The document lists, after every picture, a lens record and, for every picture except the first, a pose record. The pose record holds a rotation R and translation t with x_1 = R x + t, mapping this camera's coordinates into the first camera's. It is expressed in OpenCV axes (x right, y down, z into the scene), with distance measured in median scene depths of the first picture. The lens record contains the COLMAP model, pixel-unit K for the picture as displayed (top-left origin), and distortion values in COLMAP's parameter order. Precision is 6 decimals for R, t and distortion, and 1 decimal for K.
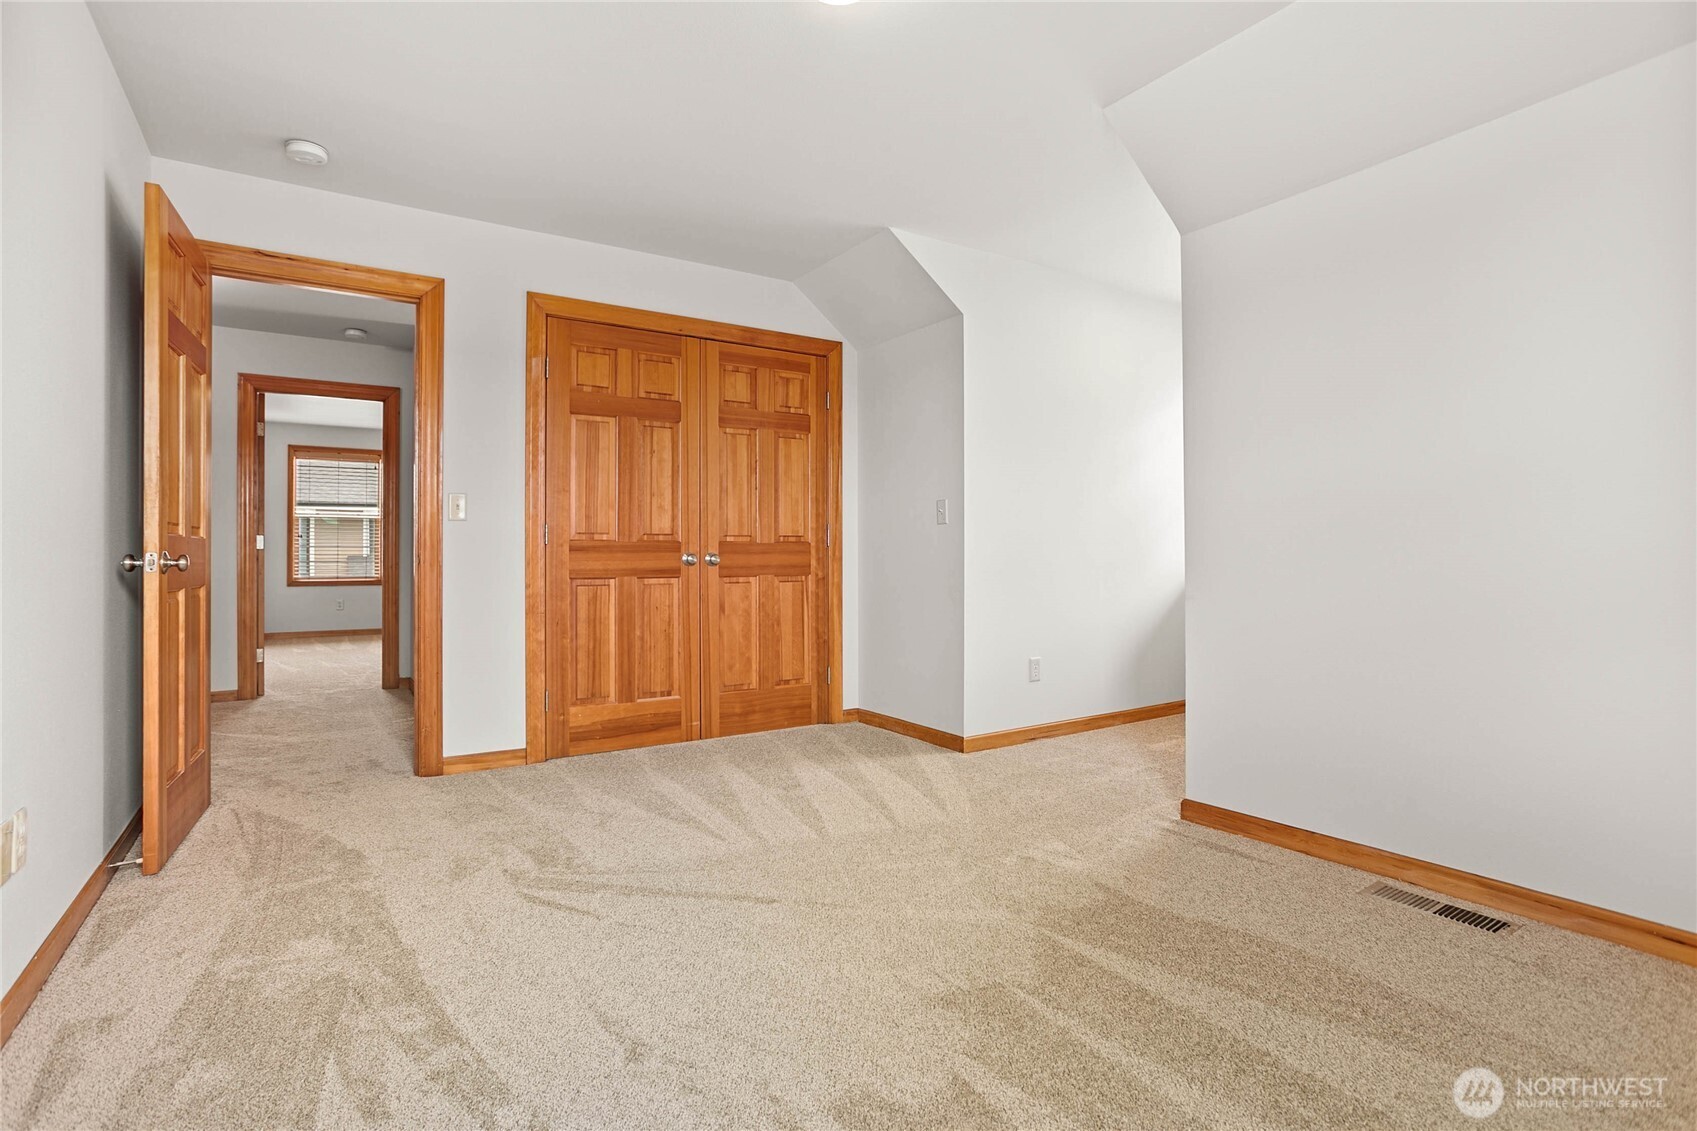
lens RADIAL K [[817.8, 0, 845.0], [0, 817.8, 561.0], [0, 0, 1]] dist [-0.050140, 0.021749]
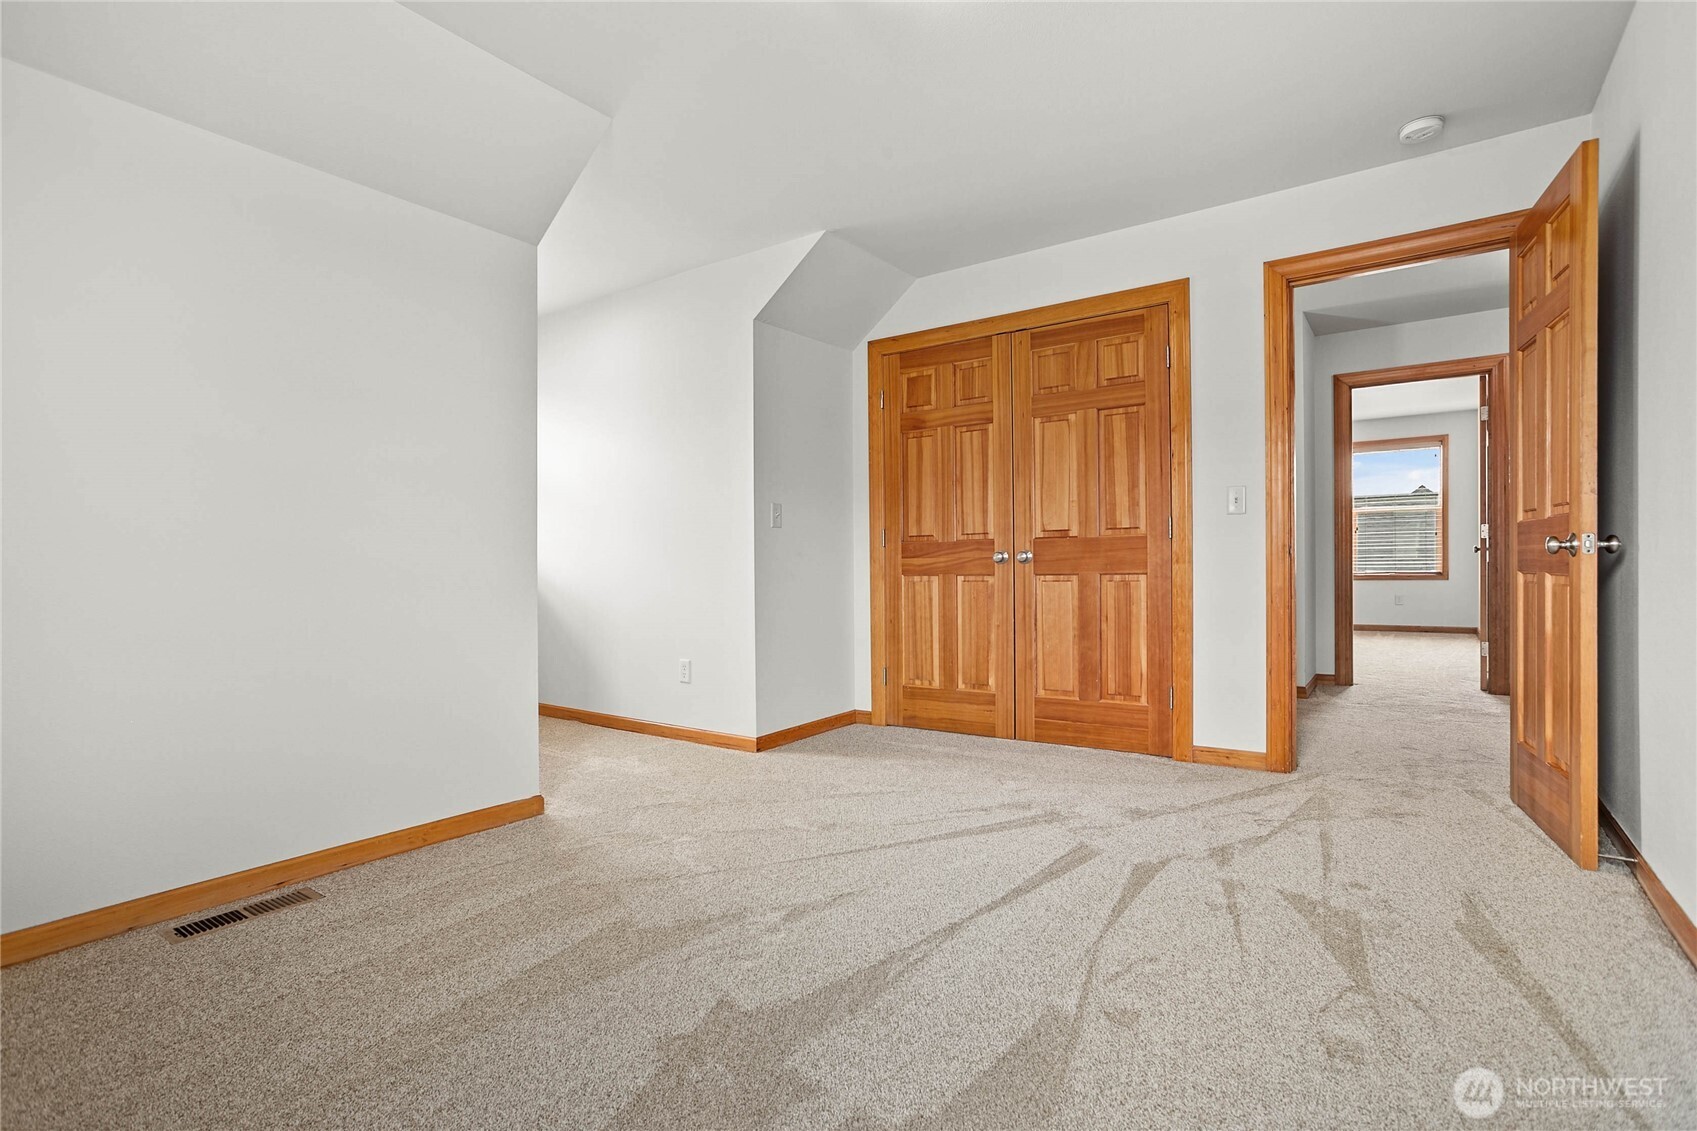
lens RADIAL K [[817.8, 0, 843.6], [0, 817.8, 565.0], [0, 0, 1]] dist [-0.050140, 0.021749]
pose [[0.350840, 0.002972, -0.936431, 0.409252], [0.011391, 0.999907, 0.007441, -0.001207], [0.936366, -0.013278, 0.350774, 0.285131]]
